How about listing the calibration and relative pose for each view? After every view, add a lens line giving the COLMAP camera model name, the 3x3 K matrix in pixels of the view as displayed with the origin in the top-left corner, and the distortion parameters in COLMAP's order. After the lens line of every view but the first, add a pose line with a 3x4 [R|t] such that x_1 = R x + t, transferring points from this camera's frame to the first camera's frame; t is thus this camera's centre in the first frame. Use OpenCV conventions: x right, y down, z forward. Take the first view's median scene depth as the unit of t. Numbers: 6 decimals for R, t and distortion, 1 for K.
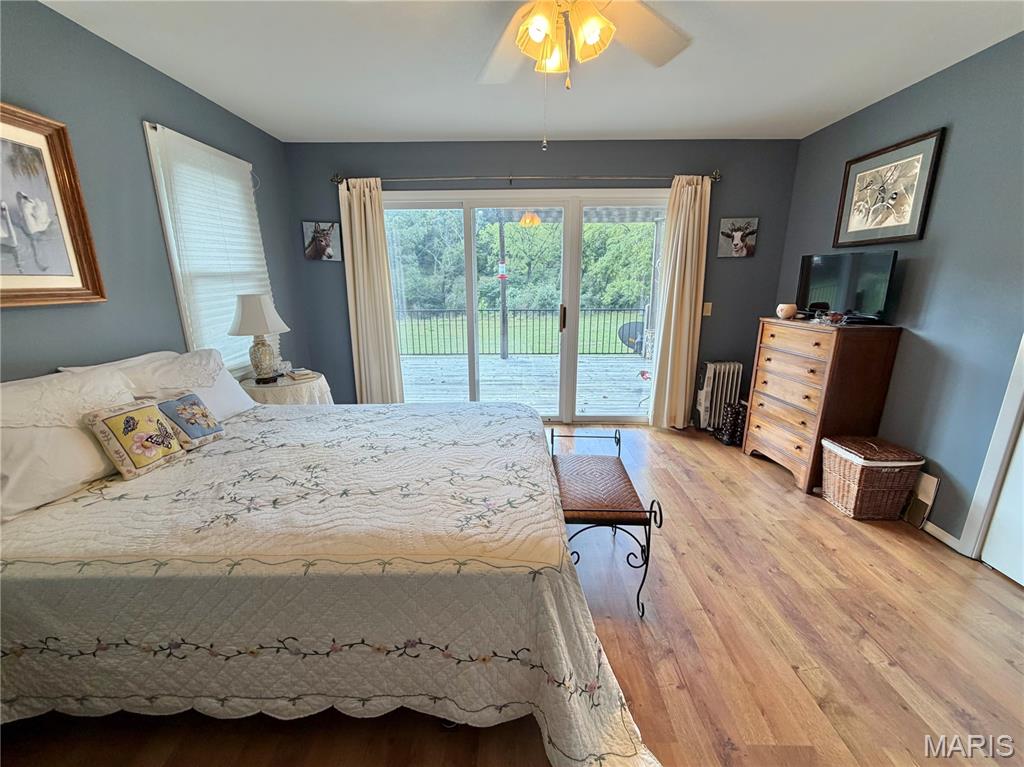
lens RADIAL K [[415.7, 0, 509.0], [0, 415.7, 383.1], [0, 0, 1]] dist [-0.000990, -0.000193]
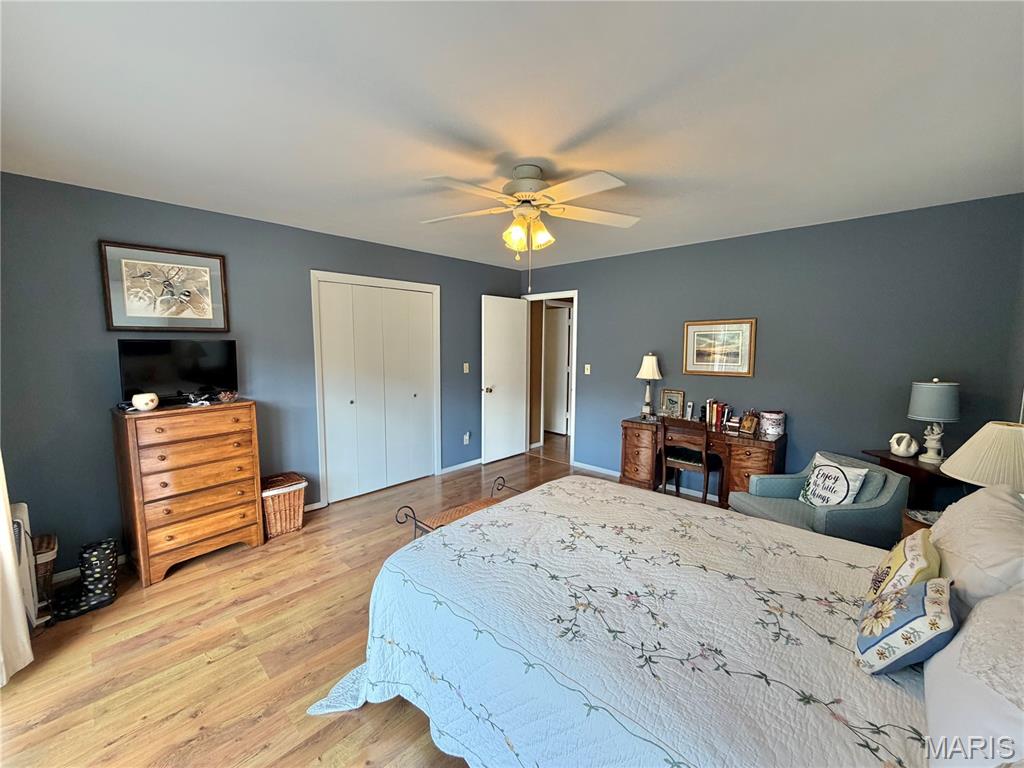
lens RADIAL K [[415.7, 0, 508.6], [0, 415.7, 385.0], [0, 0, 1]] dist [-0.000990, -0.000193]
pose [[-0.740040, -0.074120, 0.668466, -0.554605], [0.161573, 0.945210, 0.283678, -0.392469], [-0.652867, 0.317939, -0.687517, 1.298541]]
